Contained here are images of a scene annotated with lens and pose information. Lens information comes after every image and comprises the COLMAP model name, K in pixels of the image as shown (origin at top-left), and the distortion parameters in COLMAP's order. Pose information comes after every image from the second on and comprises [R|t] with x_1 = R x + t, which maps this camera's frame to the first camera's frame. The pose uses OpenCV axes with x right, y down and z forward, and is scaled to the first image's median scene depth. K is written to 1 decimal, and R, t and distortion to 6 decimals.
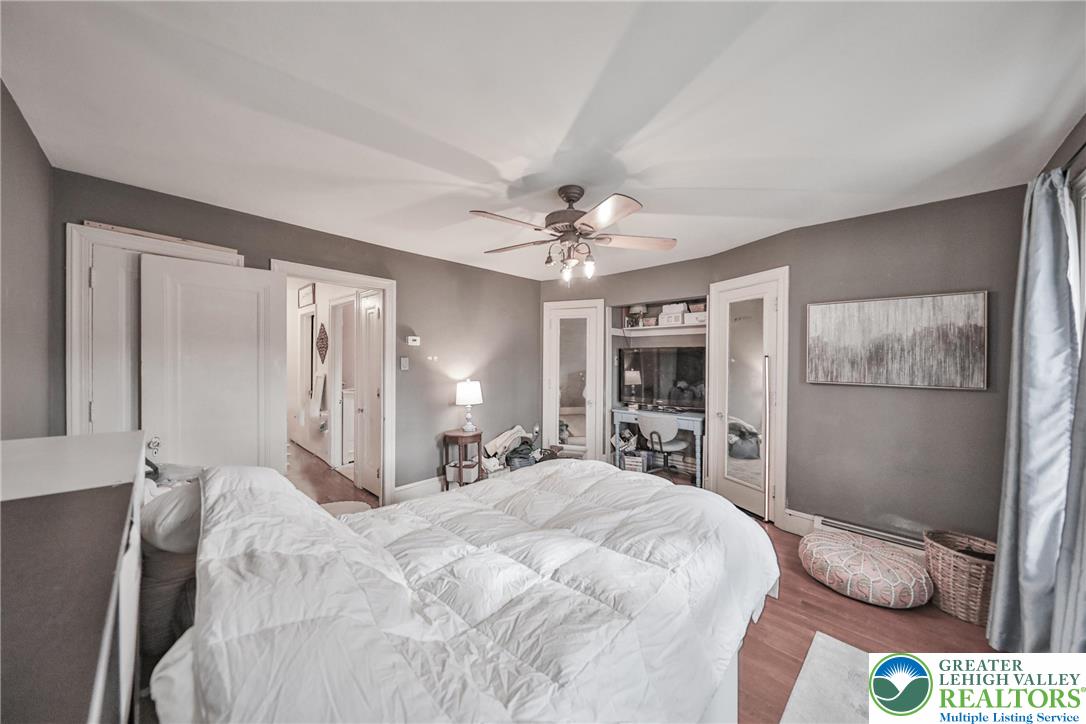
lens RADIAL K [[383.2, 0, 554.1], [0, 383.2, 362.1], [0, 0, 1]] dist [0.001525, -0.003998]
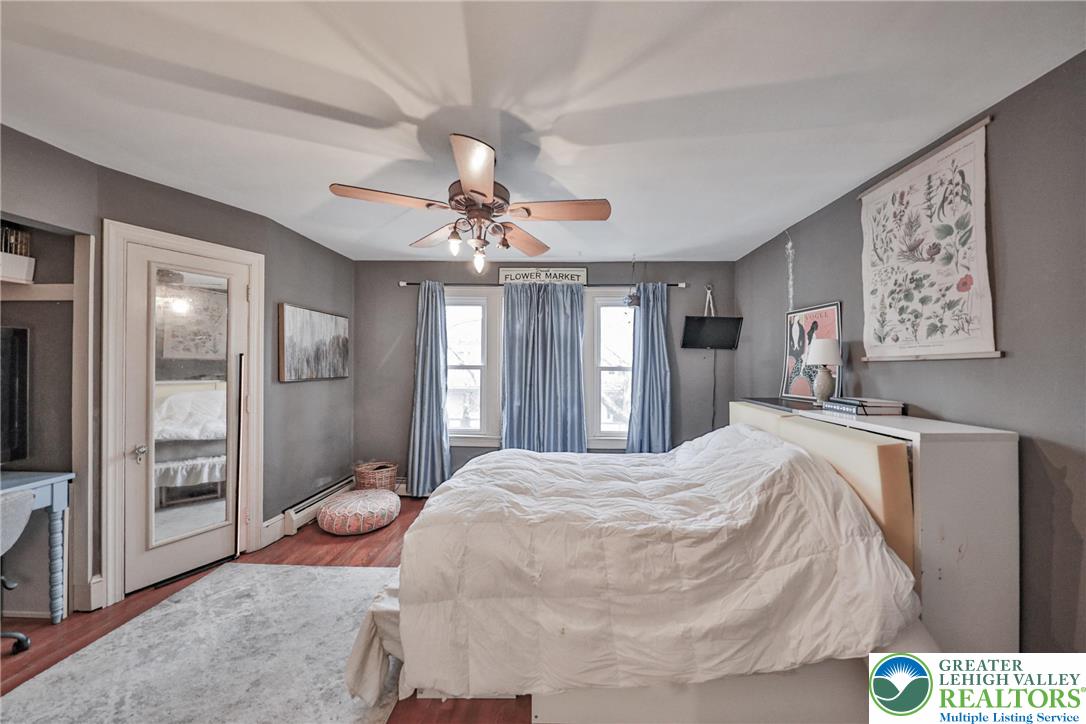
lens RADIAL K [[383.2, 0, 554.1], [0, 383.2, 362.1], [0, 0, 1]] dist [0.001525, -0.003998]
pose [[-0.671650, -0.012510, 0.740763, -0.613658], [-0.005887, 0.999916, 0.011548, -0.015108], [-0.740845, 0.003396, -0.671667, 1.287282]]
